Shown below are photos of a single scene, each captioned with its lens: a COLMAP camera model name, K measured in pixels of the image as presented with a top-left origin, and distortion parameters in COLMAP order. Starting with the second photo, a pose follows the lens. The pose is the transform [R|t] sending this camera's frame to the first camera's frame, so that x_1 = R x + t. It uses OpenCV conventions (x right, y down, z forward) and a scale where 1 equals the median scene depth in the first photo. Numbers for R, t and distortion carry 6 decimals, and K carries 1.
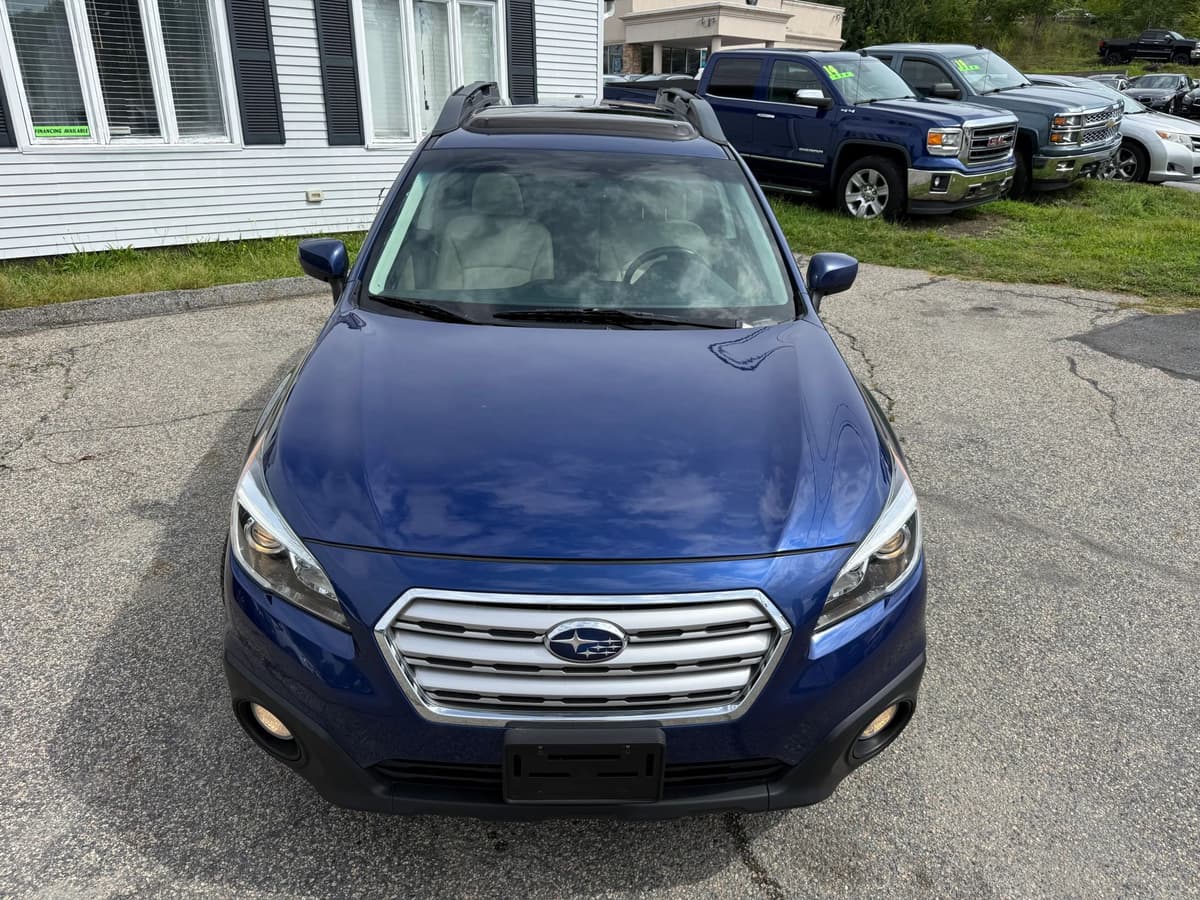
lens RADIAL K [[862.4, 0, 600.2], [0, 862.4, 442.8], [0, 0, 1]] dist [0.011642, -0.021195]
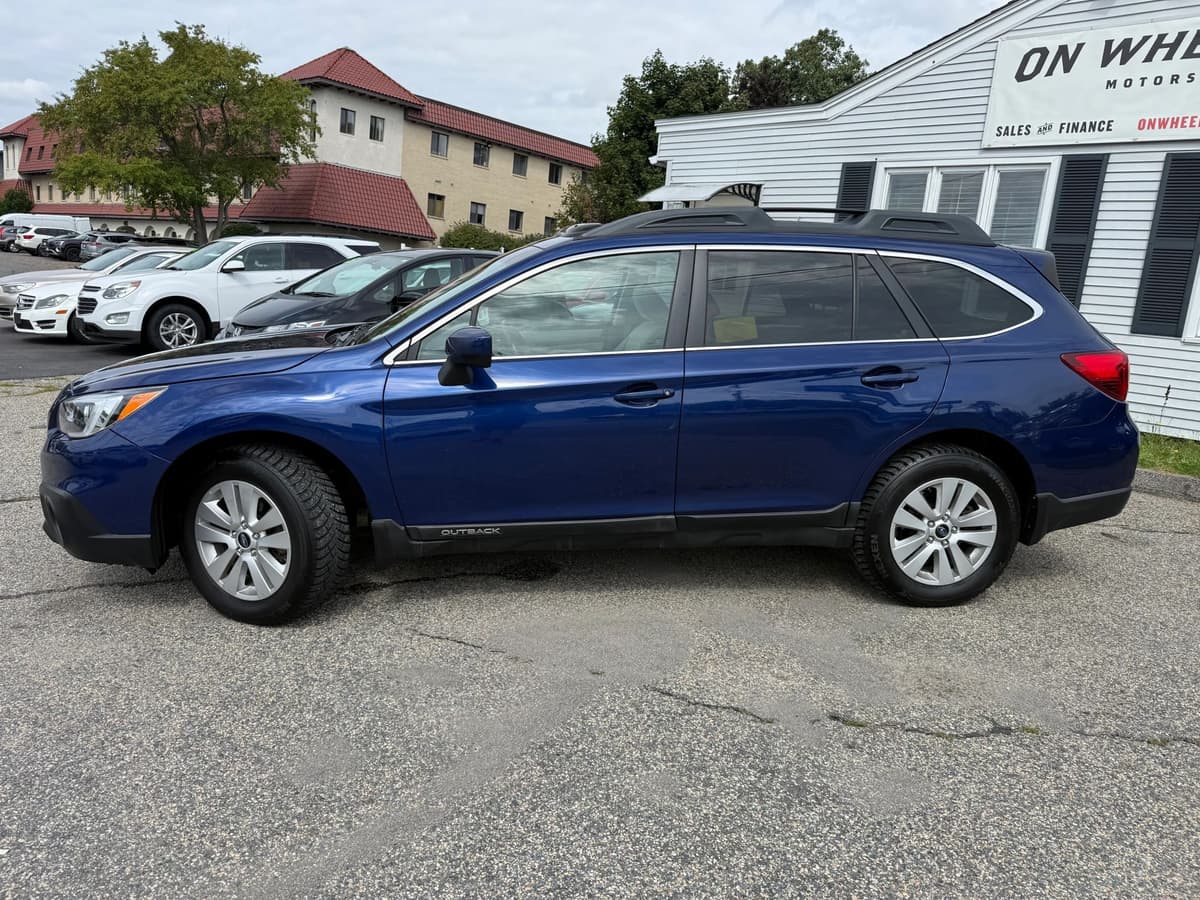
lens RADIAL K [[862.4, 0, 600.2], [0, 862.4, 442.8], [0, 0, 1]] dist [0.011642, -0.021195]
pose [[0.079464, 0.173943, -0.981544, 0.728068], [-0.436838, 0.891152, 0.122558, -0.160917], [0.896023, 0.419037, 0.146799, 0.600140]]
